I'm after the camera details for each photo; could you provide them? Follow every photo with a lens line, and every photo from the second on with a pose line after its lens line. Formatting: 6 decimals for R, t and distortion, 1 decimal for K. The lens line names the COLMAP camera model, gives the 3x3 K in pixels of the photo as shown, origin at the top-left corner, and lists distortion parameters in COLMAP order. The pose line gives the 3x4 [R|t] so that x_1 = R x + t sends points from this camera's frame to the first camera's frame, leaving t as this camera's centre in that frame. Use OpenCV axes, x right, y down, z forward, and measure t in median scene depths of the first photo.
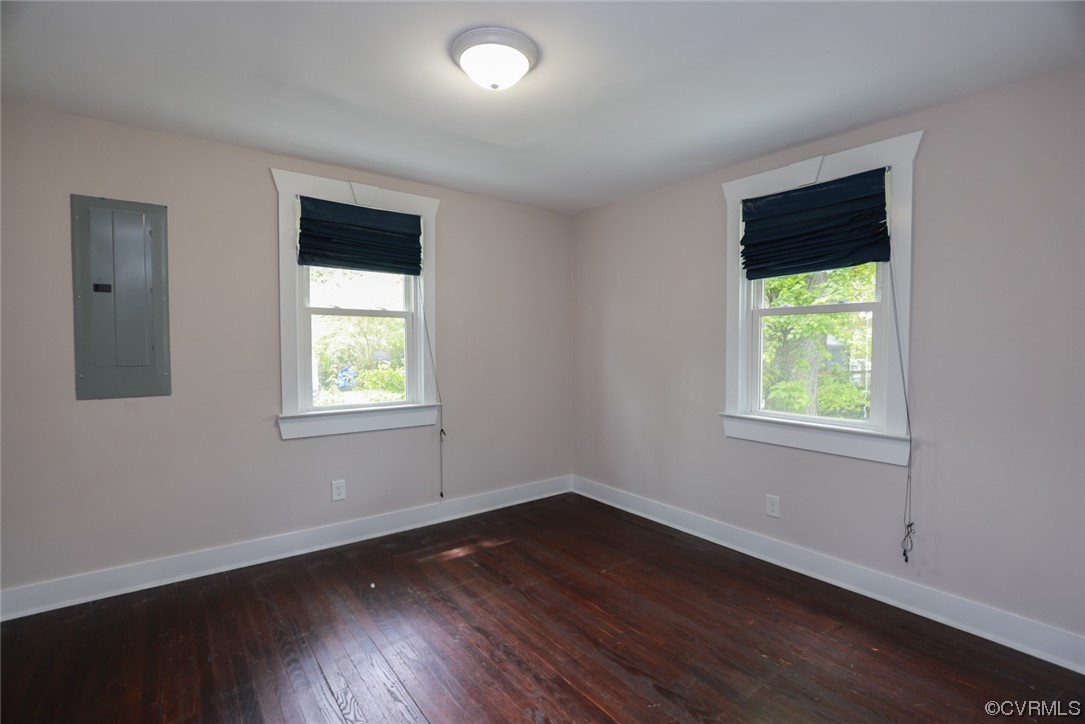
lens RADIAL K [[495.9, 0, 546.5], [0, 495.9, 365.7], [0, 0, 1]] dist [-0.035845, 0.006034]
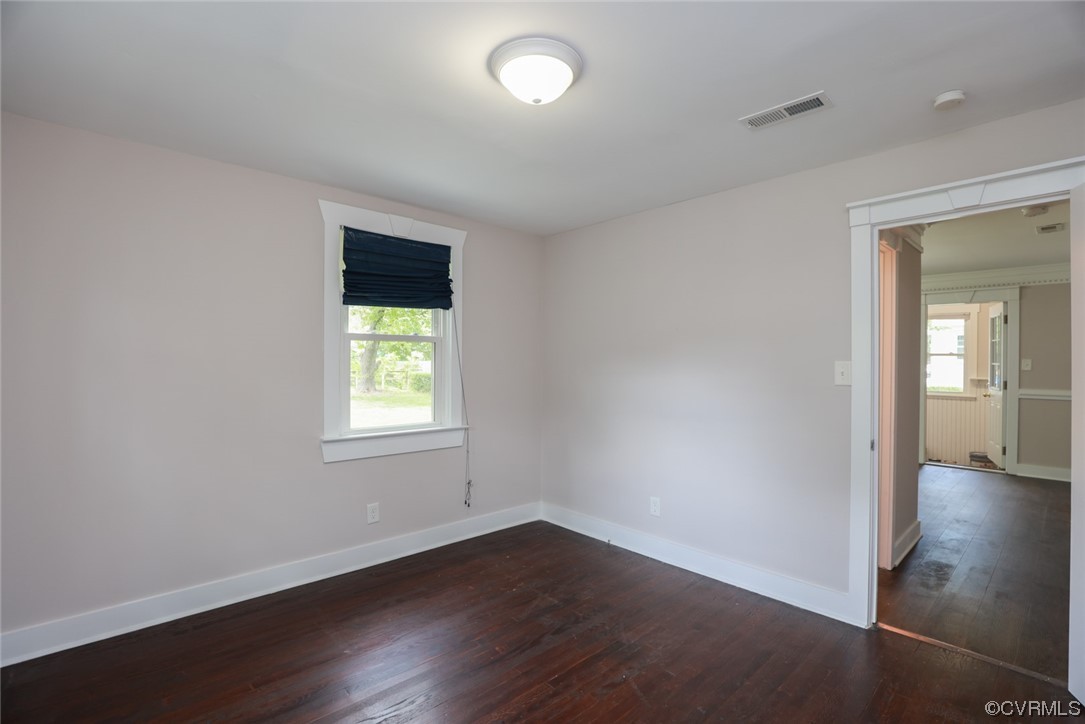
lens RADIAL K [[495.9, 0, 546.8], [0, 495.9, 359.8], [0, 0, 1]] dist [-0.035845, 0.006034]
pose [[-0.084478, 0.001309, 0.996425, -0.845660], [0.042073, 0.999112, 0.002254, -0.055329], [-0.995537, 0.042113, -0.084458, 0.870009]]
